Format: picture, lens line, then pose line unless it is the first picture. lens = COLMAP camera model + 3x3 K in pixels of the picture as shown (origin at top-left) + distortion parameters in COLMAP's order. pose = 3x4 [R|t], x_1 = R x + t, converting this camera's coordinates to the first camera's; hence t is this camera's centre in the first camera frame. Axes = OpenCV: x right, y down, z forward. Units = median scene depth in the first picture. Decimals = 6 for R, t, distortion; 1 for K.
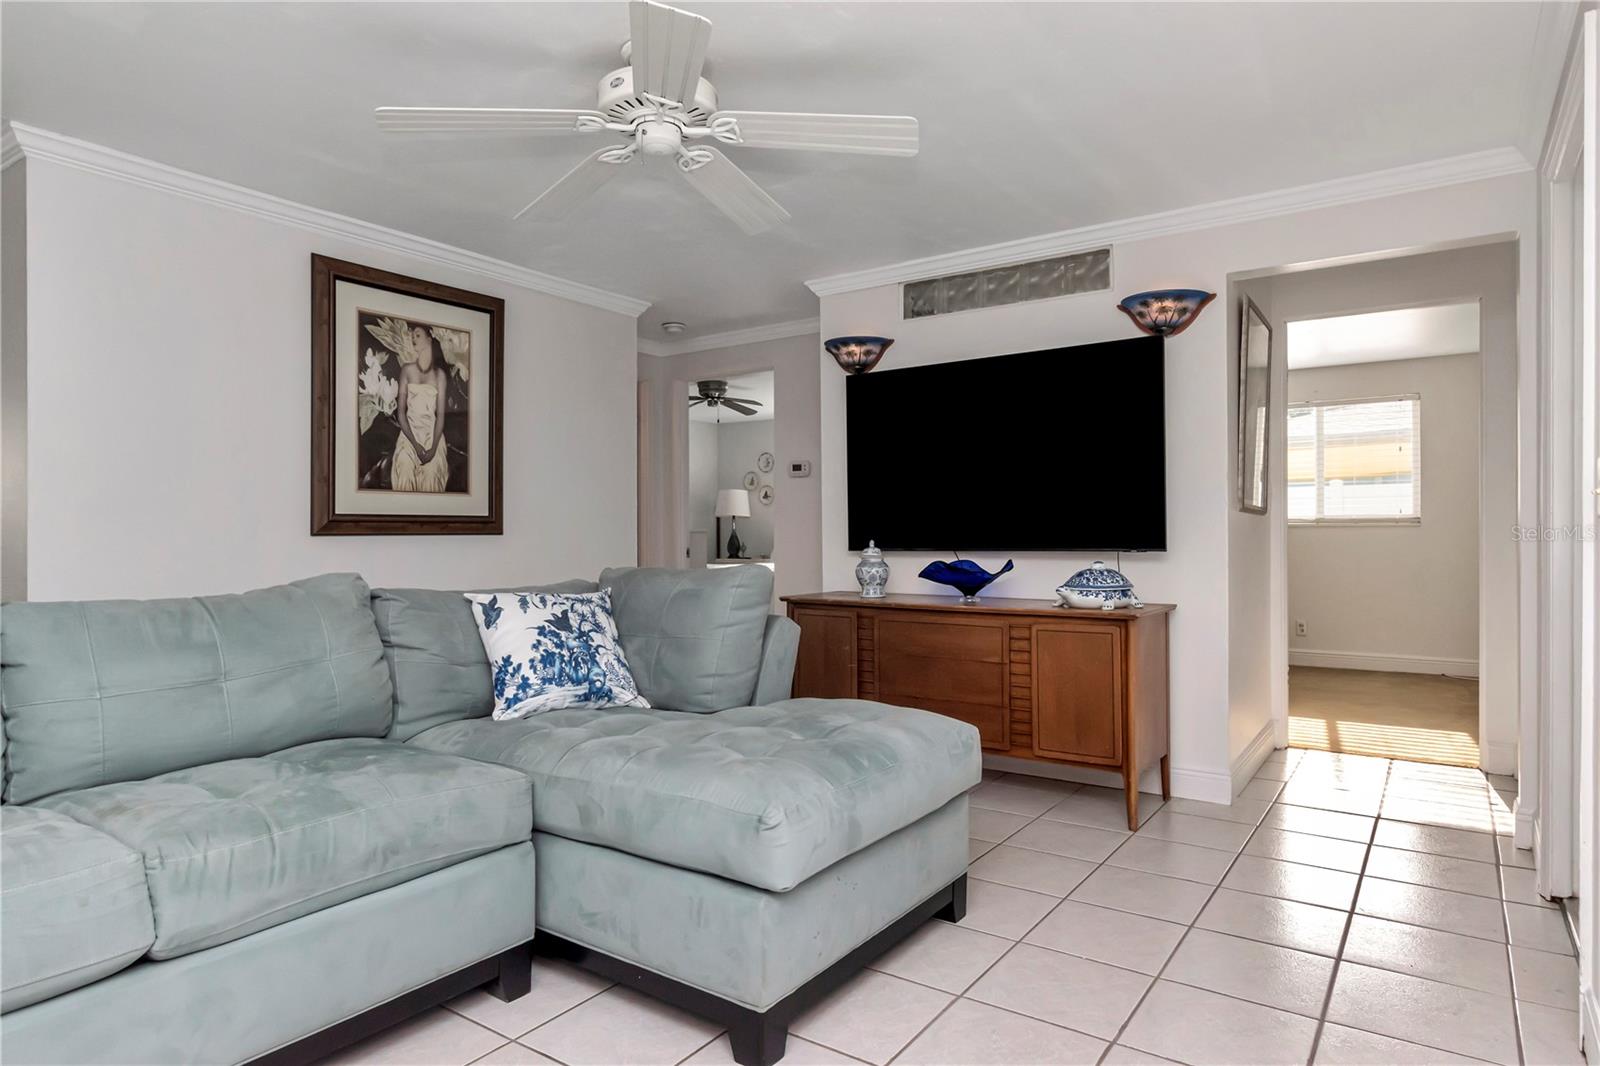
lens RADIAL K [[940.1, 0, 798.1], [0, 940.1, 535.2], [0, 0, 1]] dist [0.001765, 0.000153]
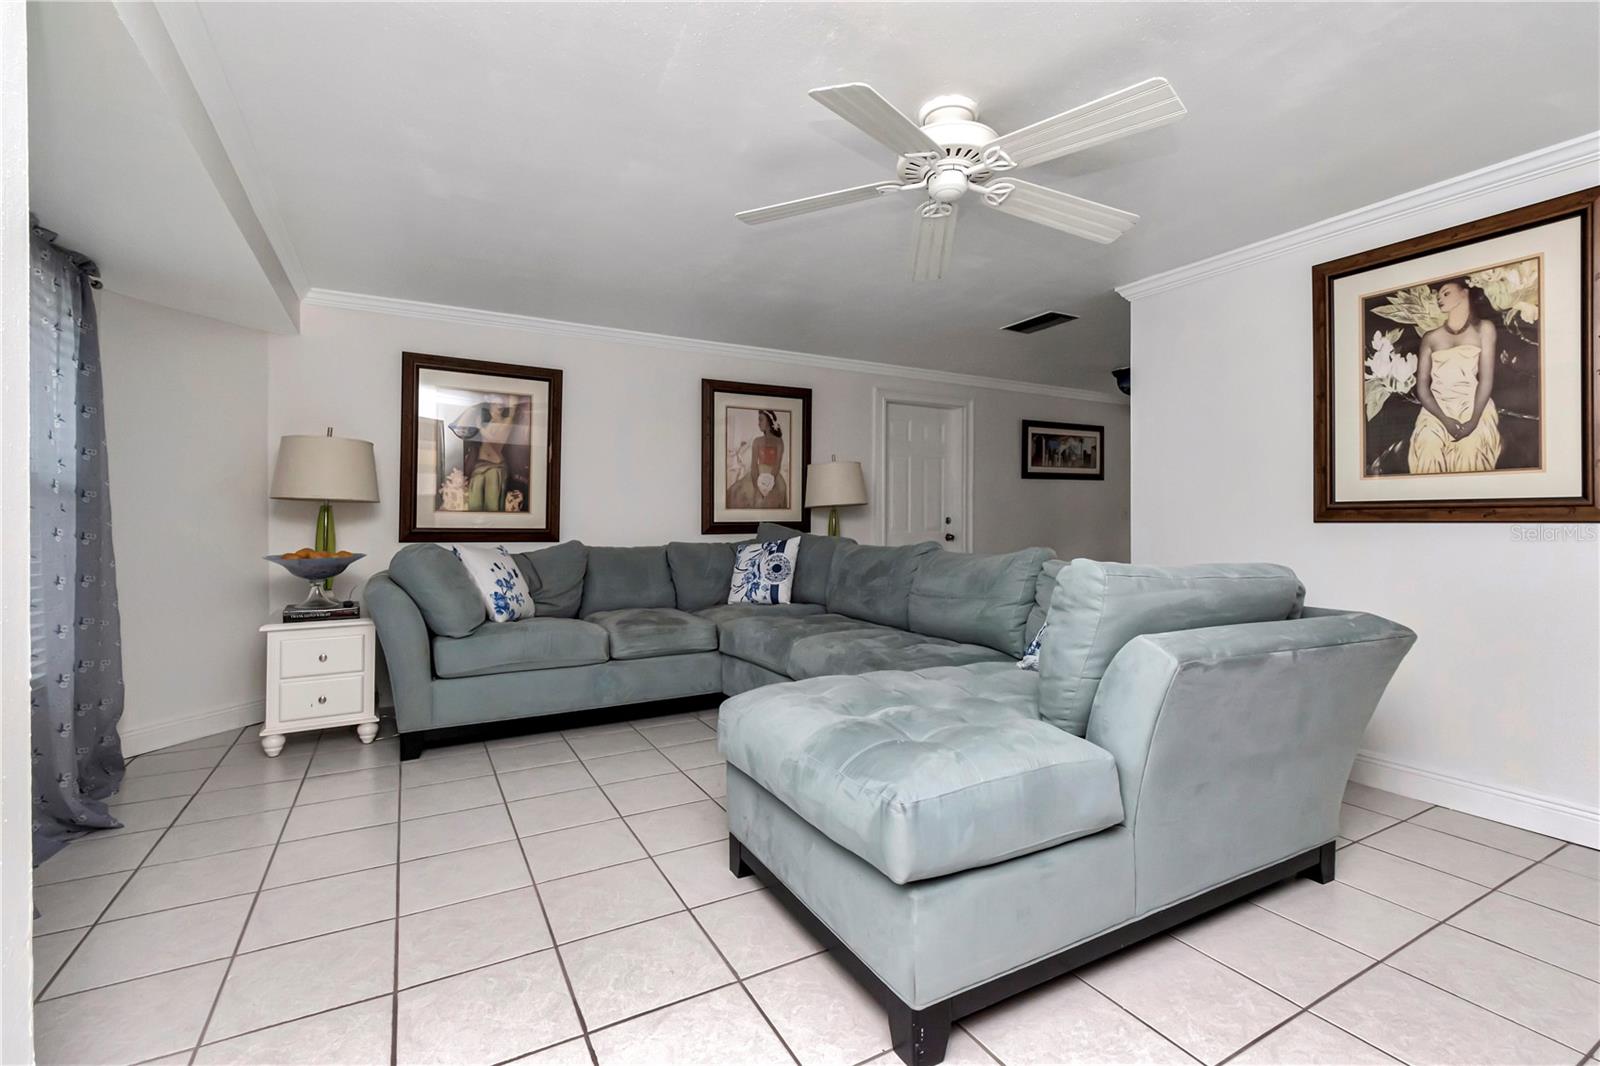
lens RADIAL K [[711.2, 0, 798.2], [0, 711.2, 519.3], [0, 0, 1]] dist [-0.002930, -0.000453]
pose [[-0.450138, 0.003812, -0.892951, 0.460822], [-0.001678, 0.999986, 0.005115, -0.005582], [0.892957, 0.003801, -0.450125, 0.771370]]
